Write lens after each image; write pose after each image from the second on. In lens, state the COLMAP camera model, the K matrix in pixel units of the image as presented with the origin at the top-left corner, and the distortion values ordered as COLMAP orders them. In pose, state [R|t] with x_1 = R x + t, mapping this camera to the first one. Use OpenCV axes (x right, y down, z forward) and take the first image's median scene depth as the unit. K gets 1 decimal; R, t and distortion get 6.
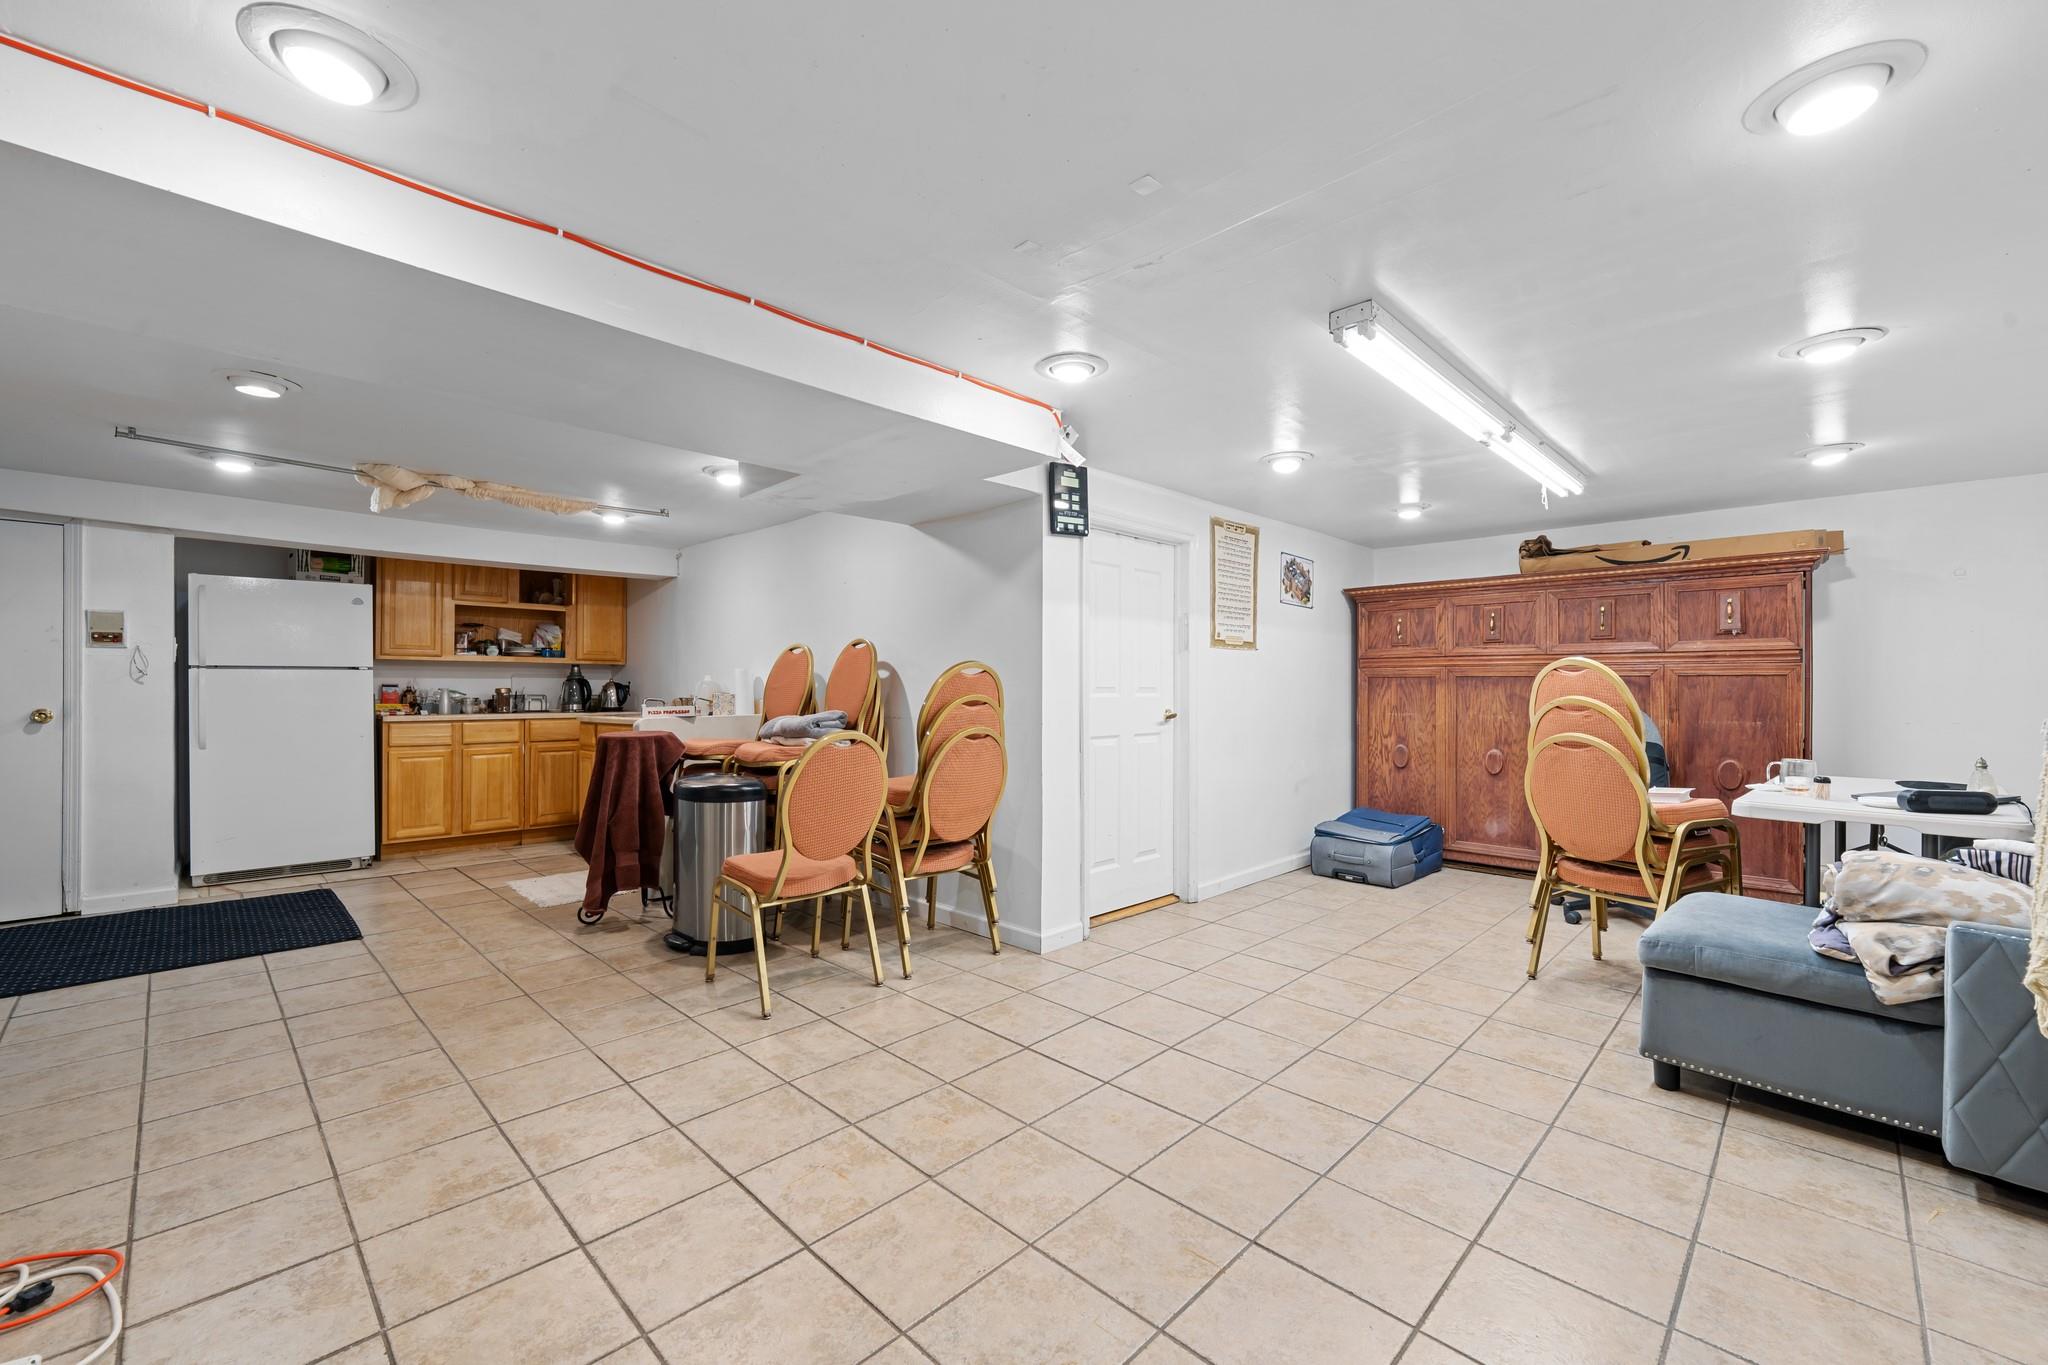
lens RADIAL K [[822.3, 0, 1028.7], [0, 822.3, 692.6], [0, 0, 1]] dist [-0.000389, -0.000457]
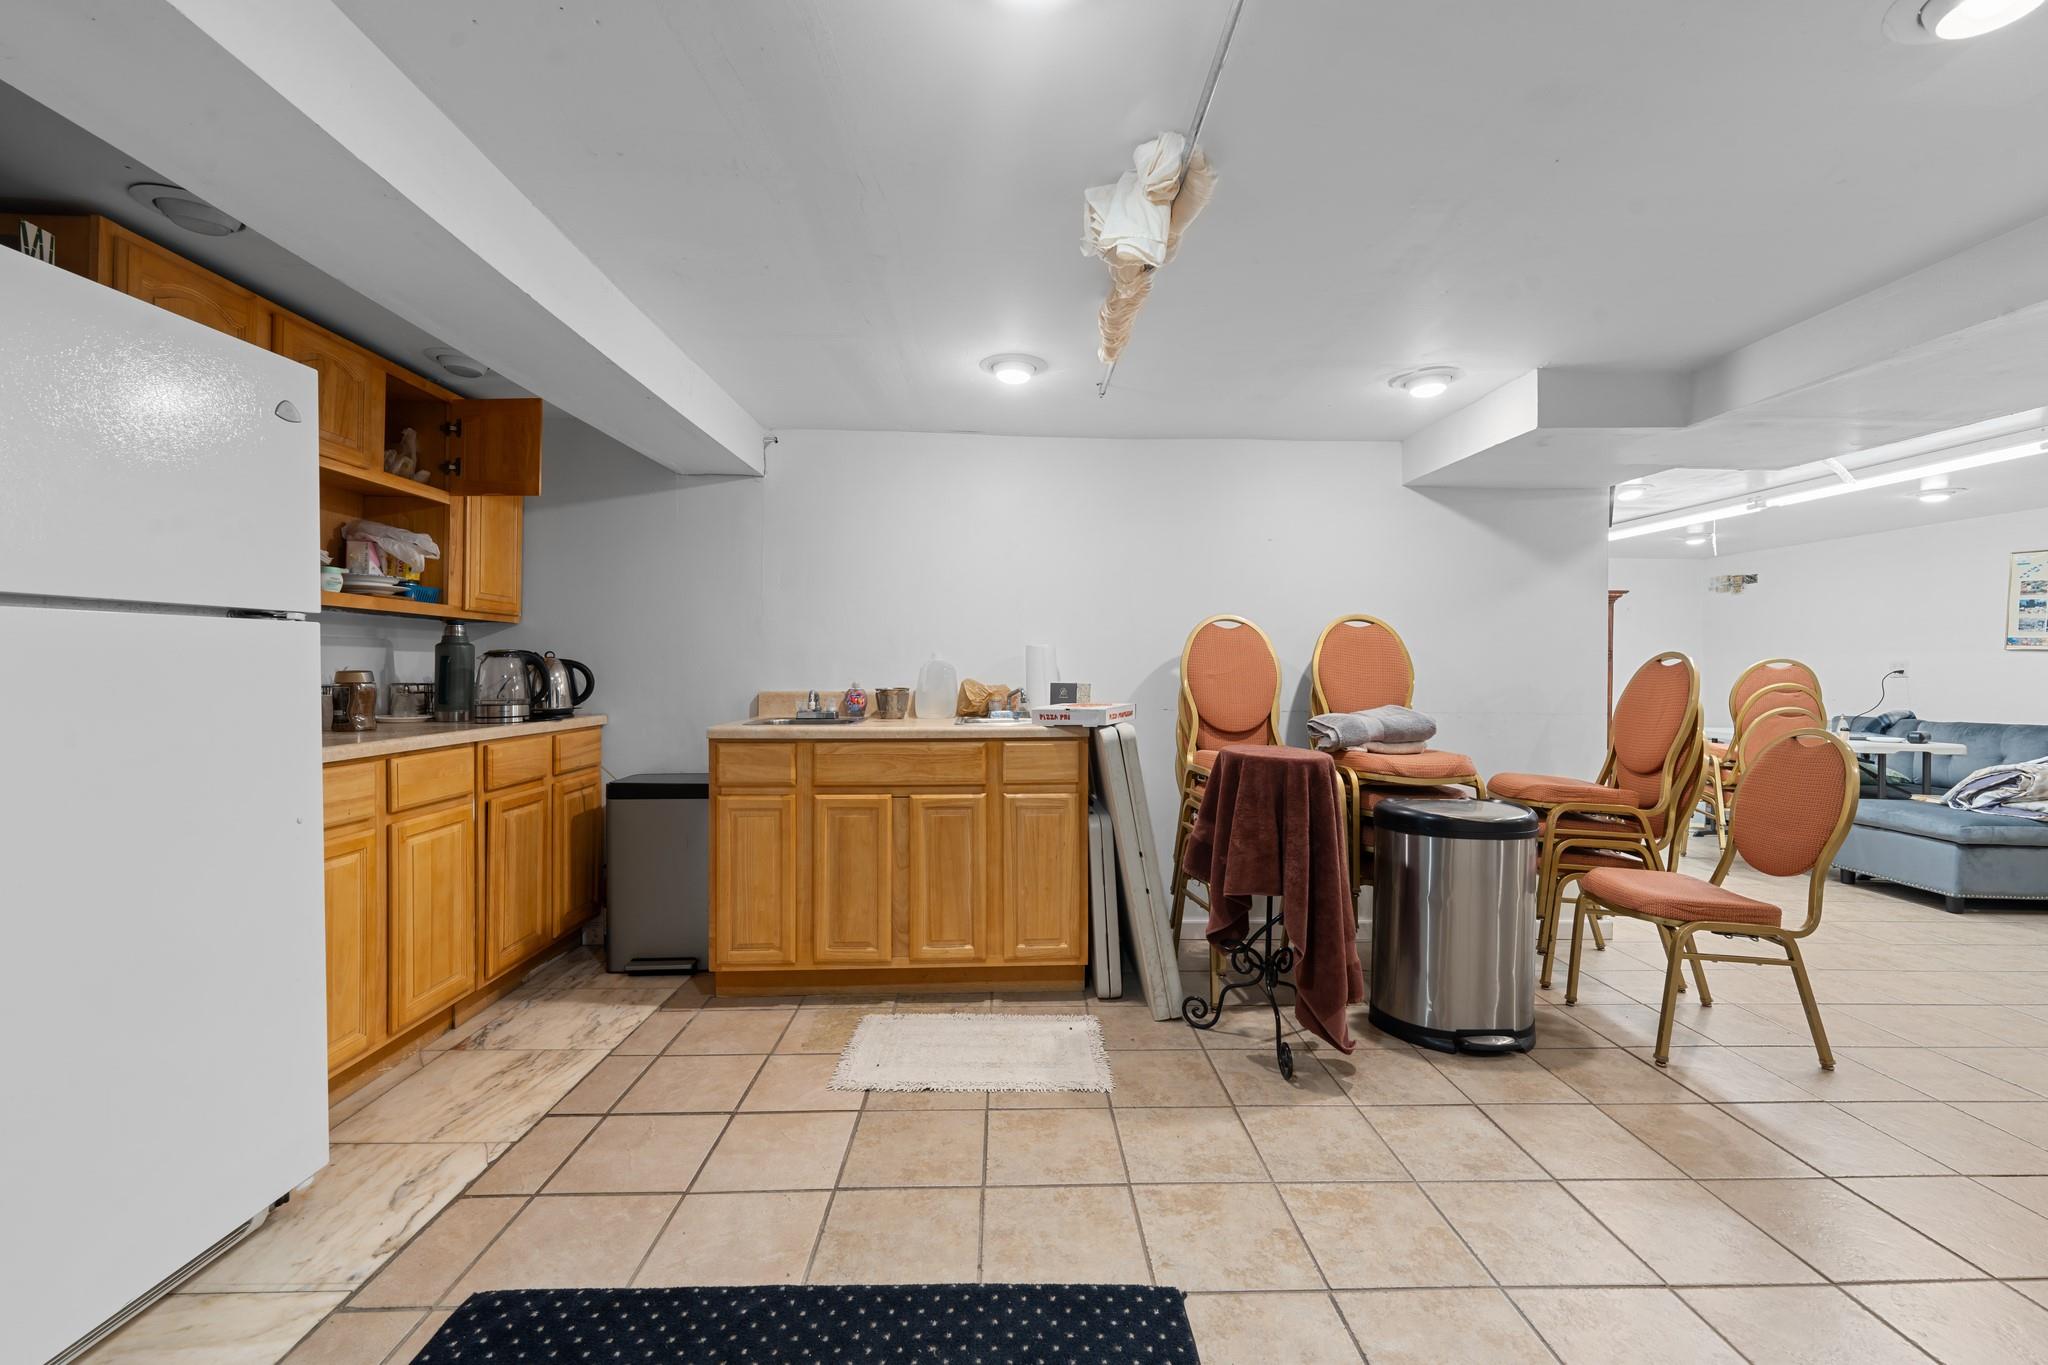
lens RADIAL K [[822.3, 0, 1021.8], [0, 822.3, 683.1], [0, 0, 1]] dist [-0.000389, -0.000457]
pose [[0.700548, -0.008688, 0.713553, -1.155584], [-0.003141, 0.999879, 0.015258, -0.012086], [-0.713599, -0.012930, 0.700435, 0.767871]]
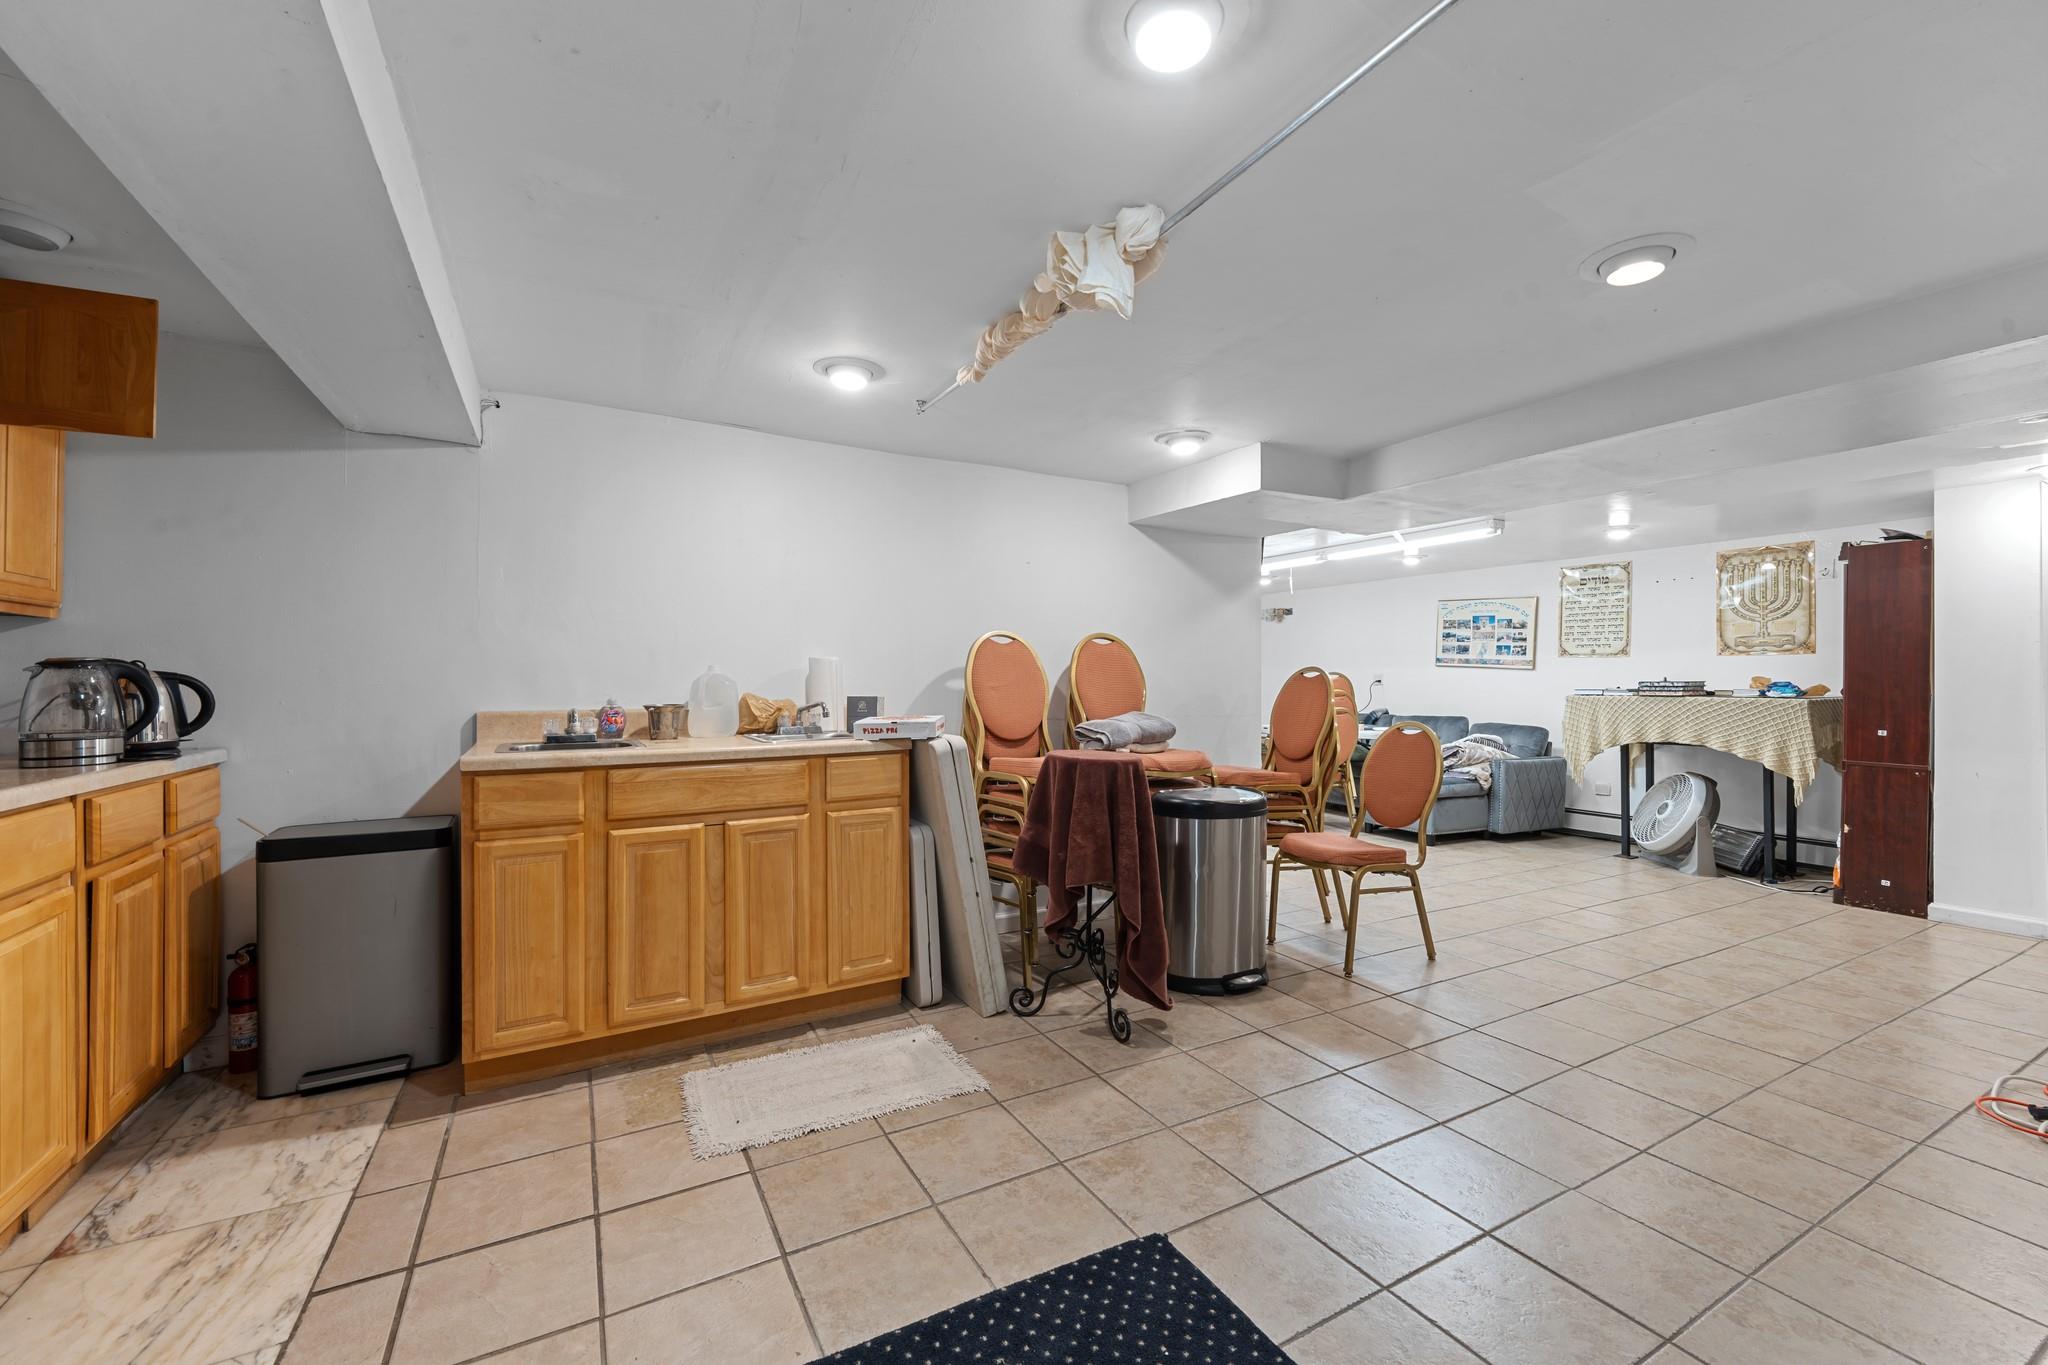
lens RADIAL K [[822.3, 0, 1017.5], [0, 822.3, 691.3], [0, 0, 1]] dist [-0.000389, -0.000457]
pose [[0.297799, -0.010479, 0.954571, -1.271245], [0.002444, 0.999945, 0.010215, -0.012402], [-0.954625, -0.000709, 0.297808, 0.934360]]
